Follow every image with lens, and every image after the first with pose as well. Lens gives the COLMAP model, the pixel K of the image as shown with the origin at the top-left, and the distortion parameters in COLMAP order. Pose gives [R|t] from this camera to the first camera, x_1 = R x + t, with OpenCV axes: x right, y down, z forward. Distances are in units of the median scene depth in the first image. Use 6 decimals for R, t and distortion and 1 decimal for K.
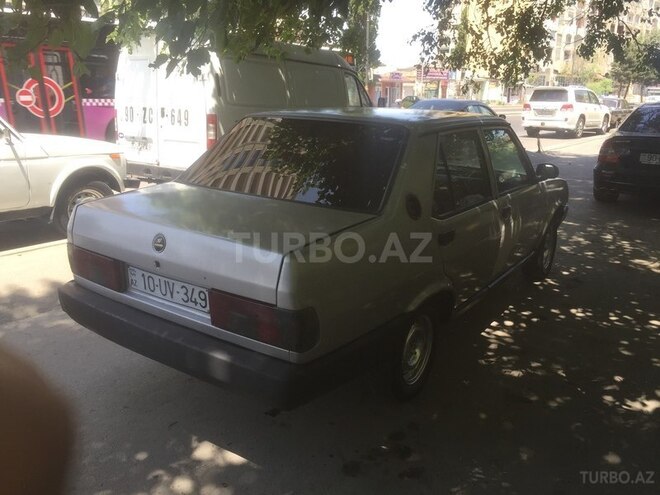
lens RADIAL K [[555.0, 0, 330.0], [0, 555.0, 247.5], [0, 0, 1]] dist [0.097097, -0.104753]
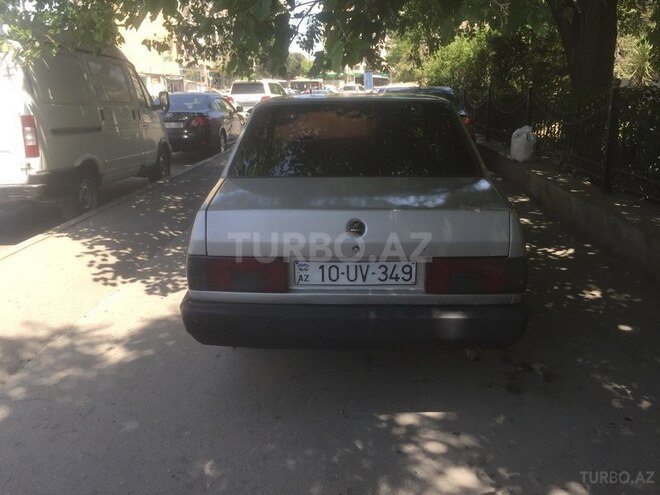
lens RADIAL K [[555.0, 0, 330.0], [0, 555.0, 247.5], [0, 0, 1]] dist [0.097097, -0.104753]
pose [[0.838704, -0.181353, 0.513505, -0.846567], [0.177838, 0.982436, 0.056503, -0.037742], [-0.514733, 0.043931, 0.856224, 0.168191]]
